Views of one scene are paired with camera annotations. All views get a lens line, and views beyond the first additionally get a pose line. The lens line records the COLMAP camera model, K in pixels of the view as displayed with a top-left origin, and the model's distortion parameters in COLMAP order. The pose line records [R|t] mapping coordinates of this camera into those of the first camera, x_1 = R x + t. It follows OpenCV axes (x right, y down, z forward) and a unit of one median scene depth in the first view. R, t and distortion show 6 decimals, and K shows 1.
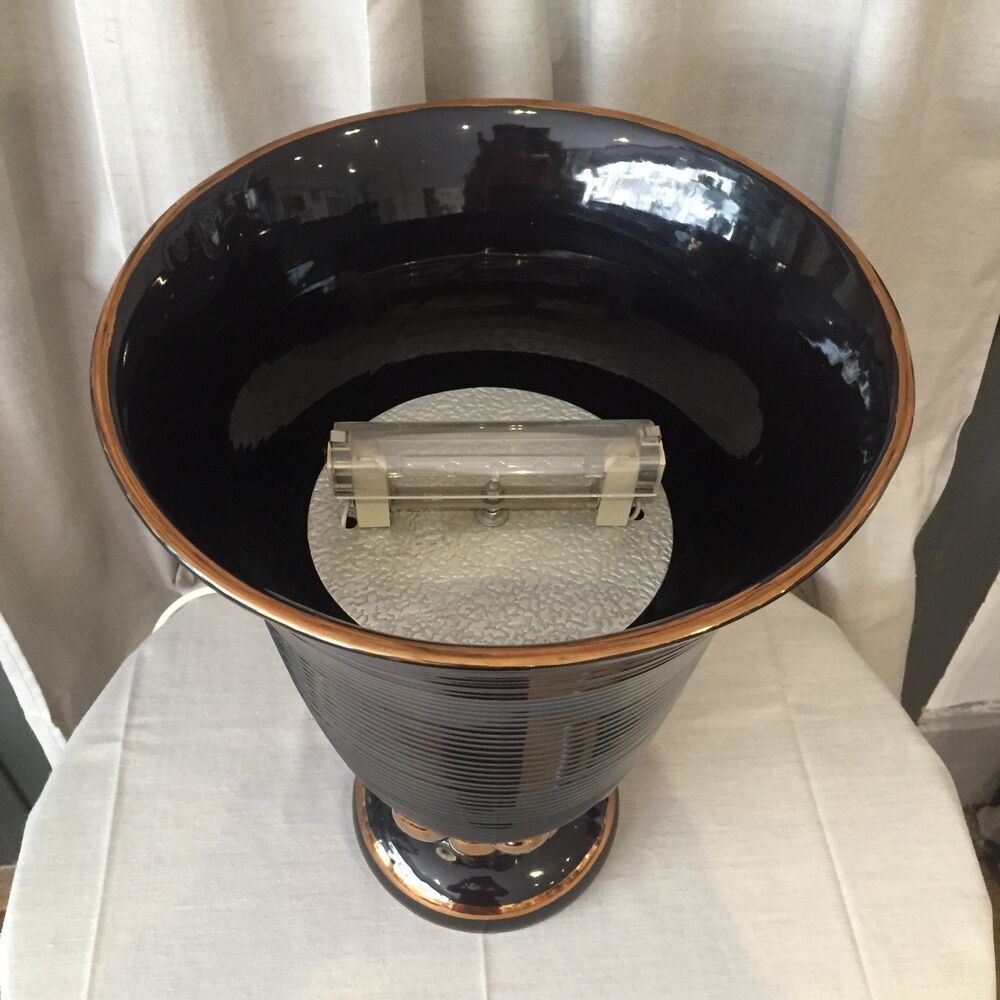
lens RADIAL K [[1184.6, 0, 500.0], [0, 1184.6, 500.0], [0, 0, 1]] dist [0.113998, -0.158997]
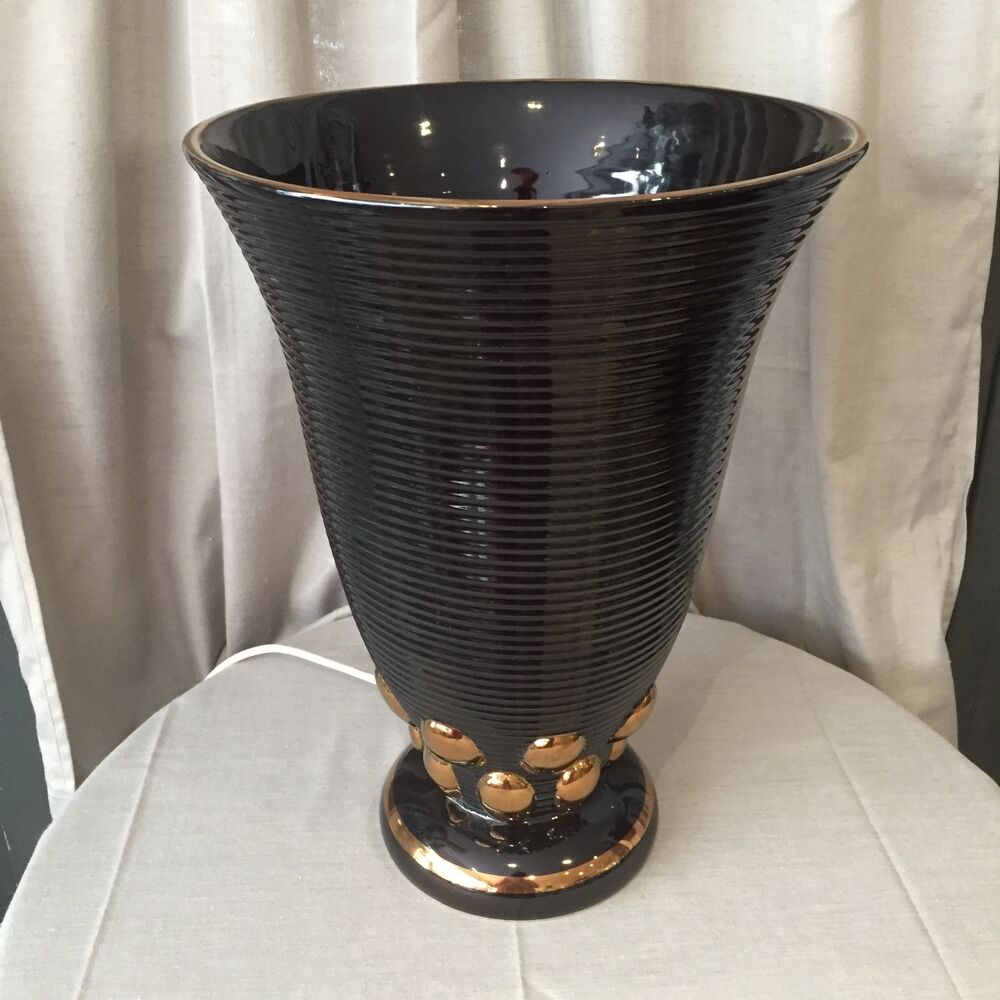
lens RADIAL K [[1184.6, 0, 500.0], [0, 1184.6, 500.0], [0, 0, 1]] dist [0.113998, -0.158997]
pose [[0.999465, -0.016611, -0.028190, 0.005882], [0.004032, 0.917506, -0.397701, 0.553168], [0.032471, 0.397374, 0.917082, 0.031091]]
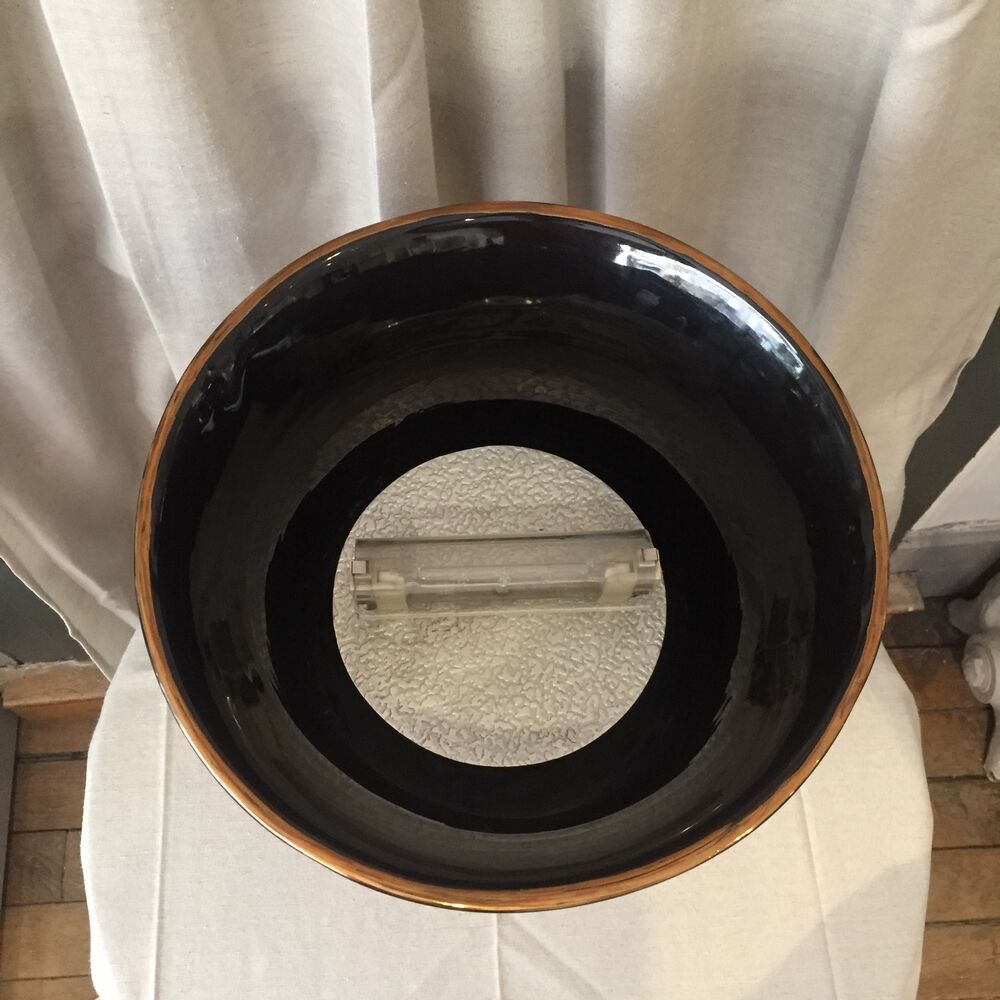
lens RADIAL K [[1206.4, 0, 500.0], [0, 1206.4, 500.0], [0, 0, 1]] dist [0.078308, -0.017748]
pose [[0.999988, 0.002841, -0.004084, -0.003537], [-0.001447, 0.951555, 0.307476, -0.415255], [0.004760, -0.307466, 0.951547, -0.028344]]
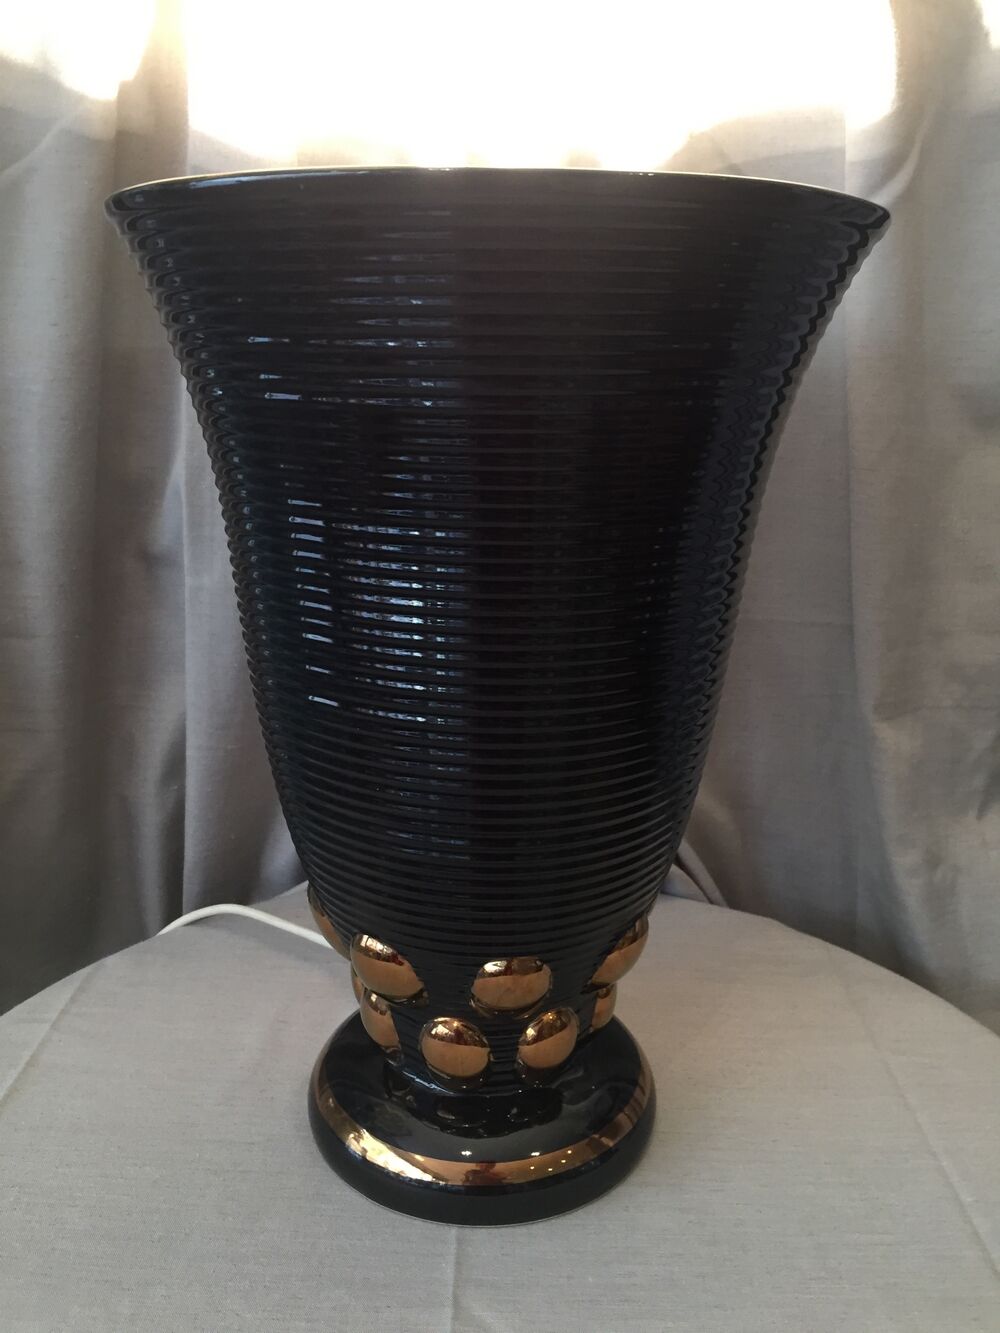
lens RADIAL K [[1178.0, 0, 500.0], [0, 1178.0, 666.5], [0, 0, 1]] dist [0.111702, -0.164570]
pose [[0.995358, 0.020299, -0.094078, 0.090692], [-0.071434, 0.810895, -0.580816, 0.646557], [0.064498, 0.584840, 0.808580, 0.297278]]
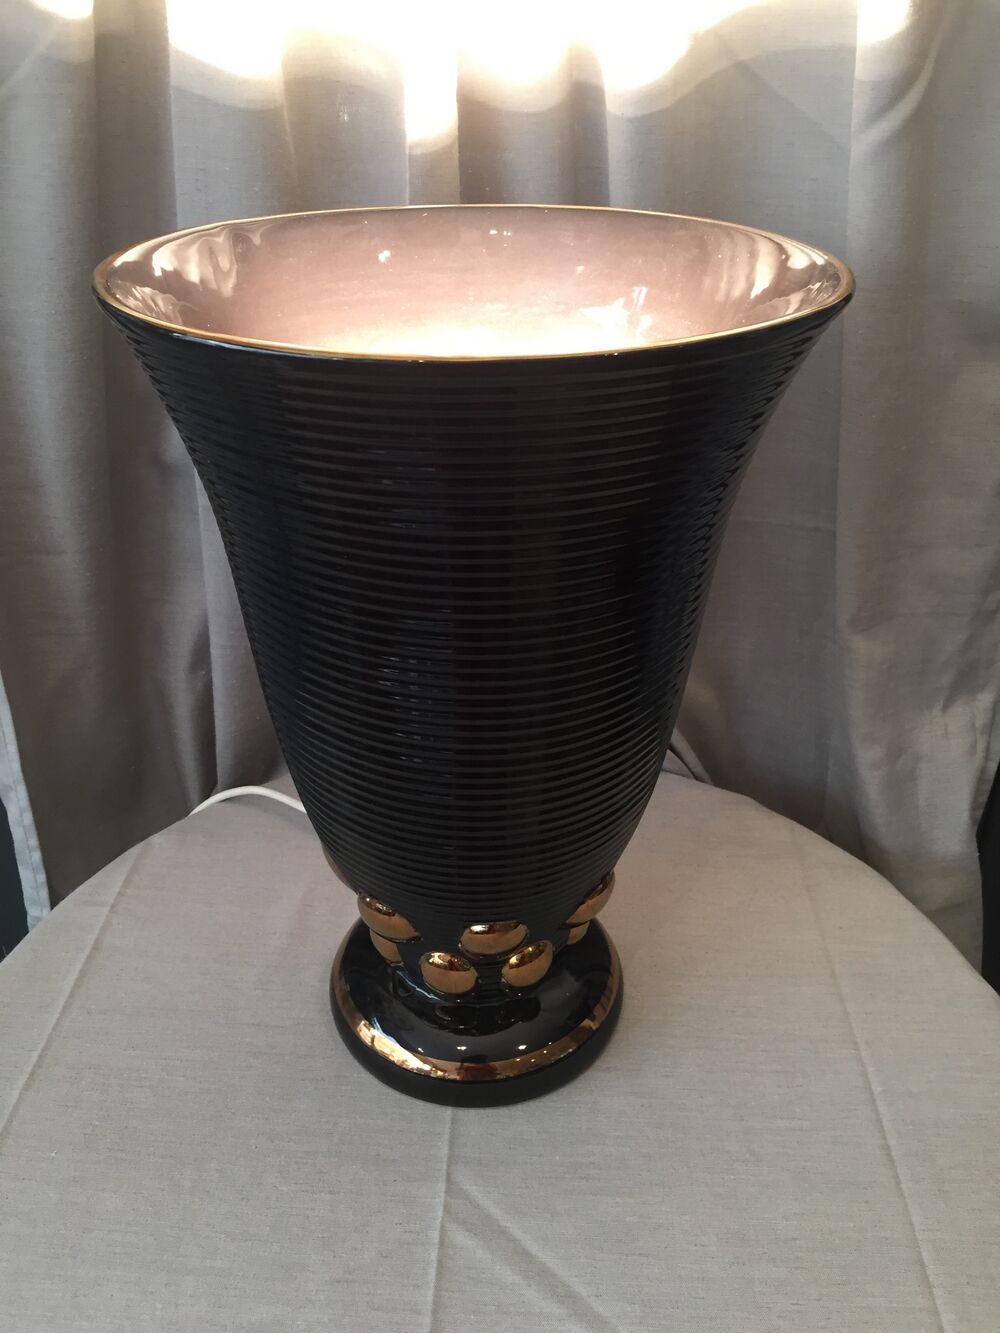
lens RADIAL K [[1178.0, 0, 500.0], [0, 1178.0, 666.5], [0, 0, 1]] dist [0.111702, -0.164570]
pose [[0.992194, 0.046378, -0.115763, 0.135430], [-0.085069, 0.930476, -0.356339, 0.474171], [0.091188, 0.363405, 0.927158, 0.103902]]
